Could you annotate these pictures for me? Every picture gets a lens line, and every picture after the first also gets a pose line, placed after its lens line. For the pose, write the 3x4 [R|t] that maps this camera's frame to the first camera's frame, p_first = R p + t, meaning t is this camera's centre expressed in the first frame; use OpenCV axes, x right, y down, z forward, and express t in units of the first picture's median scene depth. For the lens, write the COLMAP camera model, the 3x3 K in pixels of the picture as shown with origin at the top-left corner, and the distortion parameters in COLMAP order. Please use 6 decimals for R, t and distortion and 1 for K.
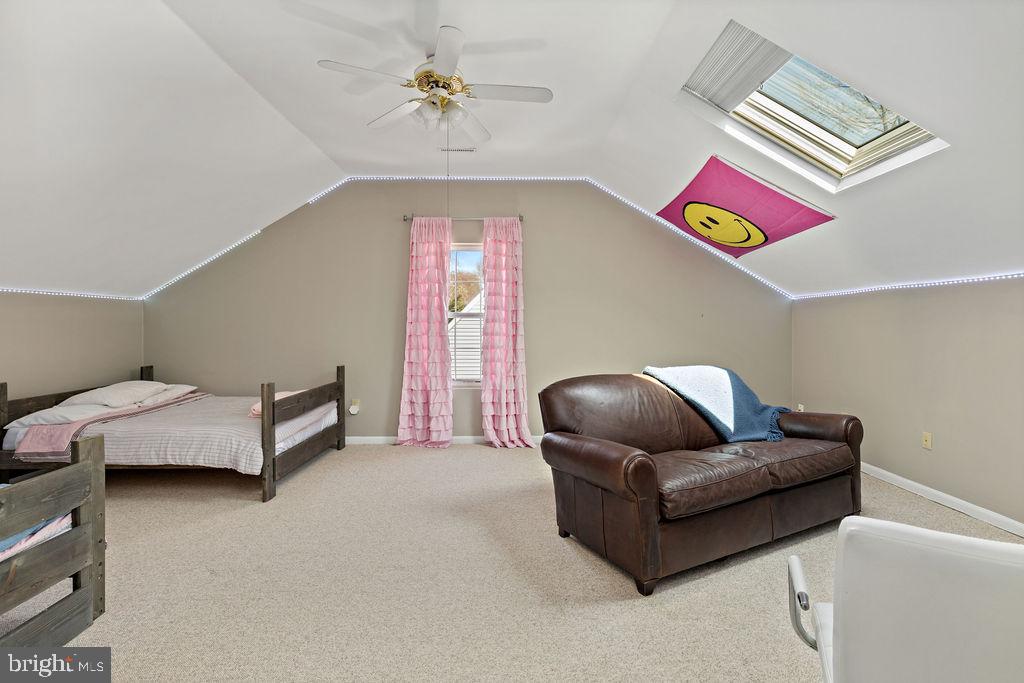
lens RADIAL K [[466.1, 0, 507.3], [0, 466.1, 332.5], [0, 0, 1]] dist [0.002615, -0.000524]
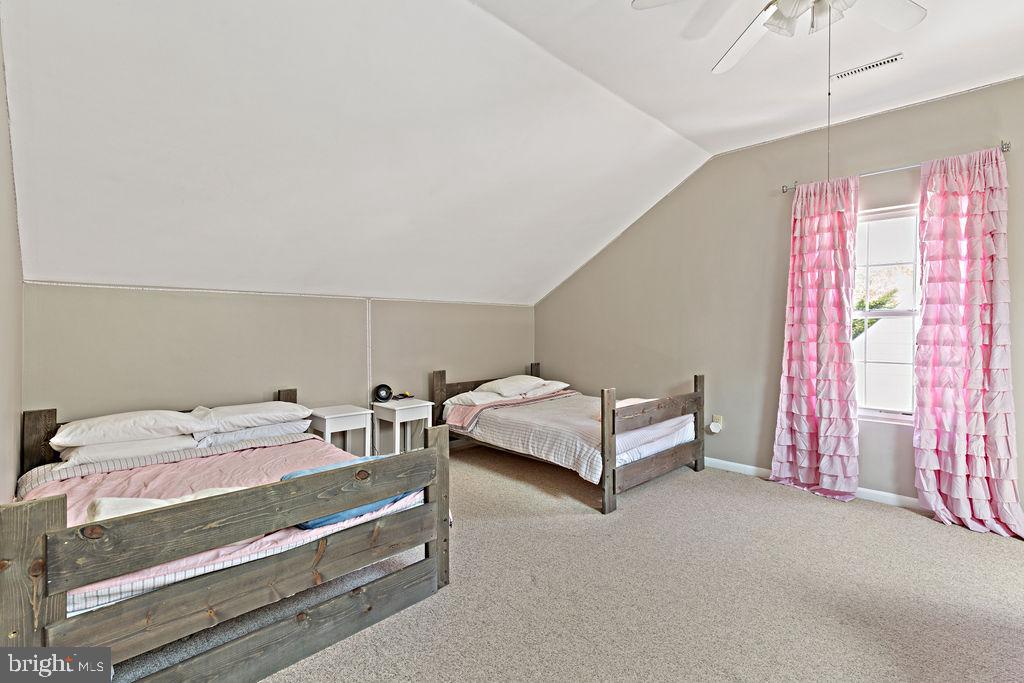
lens RADIAL K [[466.1, 0, 507.3], [0, 466.1, 332.5], [0, 0, 1]] dist [0.002615, -0.000524]
pose [[0.698227, 0.008089, -0.715831, 0.014587], [-0.012505, 0.999921, -0.000899, -0.002385], [0.715768, 0.009579, 0.698273, 0.138425]]
